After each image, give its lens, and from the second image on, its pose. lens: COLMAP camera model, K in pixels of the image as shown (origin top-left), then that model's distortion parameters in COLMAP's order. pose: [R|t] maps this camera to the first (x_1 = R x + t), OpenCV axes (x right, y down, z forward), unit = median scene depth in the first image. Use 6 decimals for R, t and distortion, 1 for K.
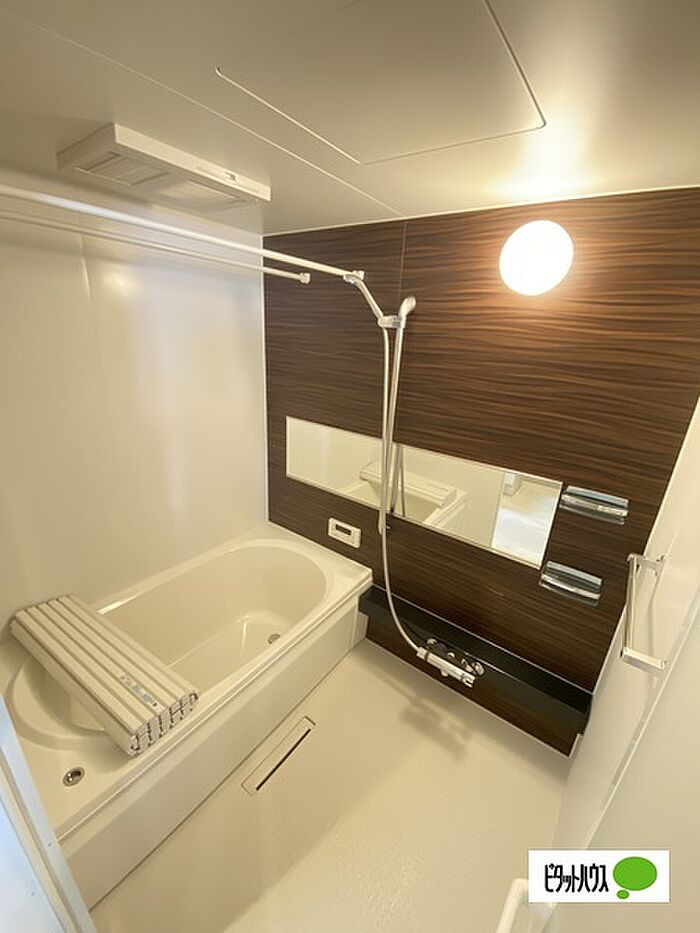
lens RADIAL K [[384.6, 0, 351.1], [0, 384.6, 464.7], [0, 0, 1]] dist [-0.004555, -0.001096]
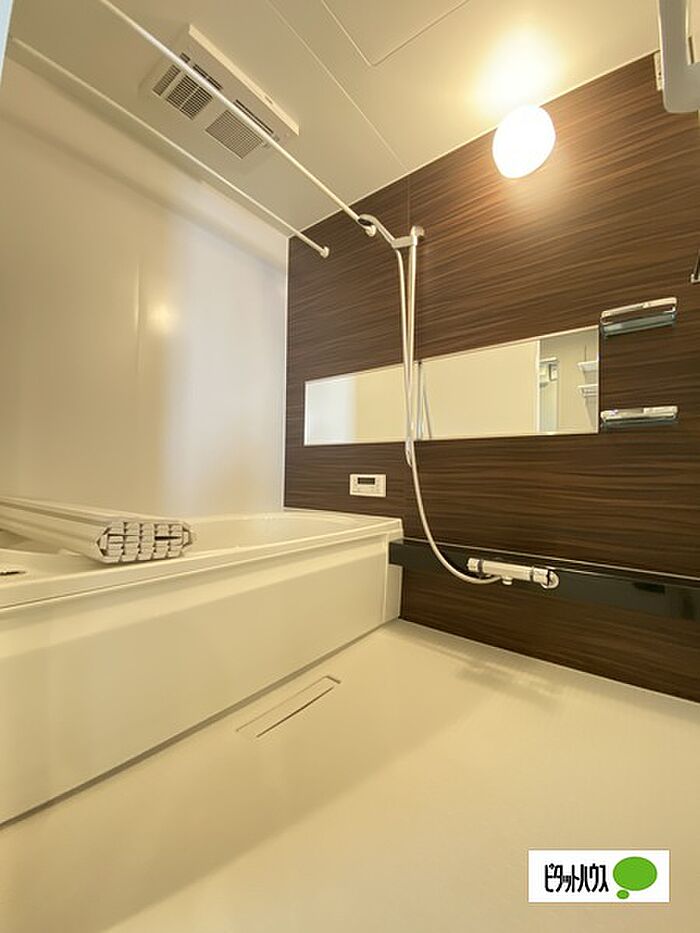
lens RADIAL K [[384.6, 0, 348.0], [0, 384.6, 467.0], [0, 0, 1]] dist [-0.004555, -0.001096]
pose [[0.998468, -0.040180, -0.038040, -0.030999], [0.023957, 0.933663, -0.357351, 0.506248], [0.049874, 0.355892, 0.933195, 0.159326]]
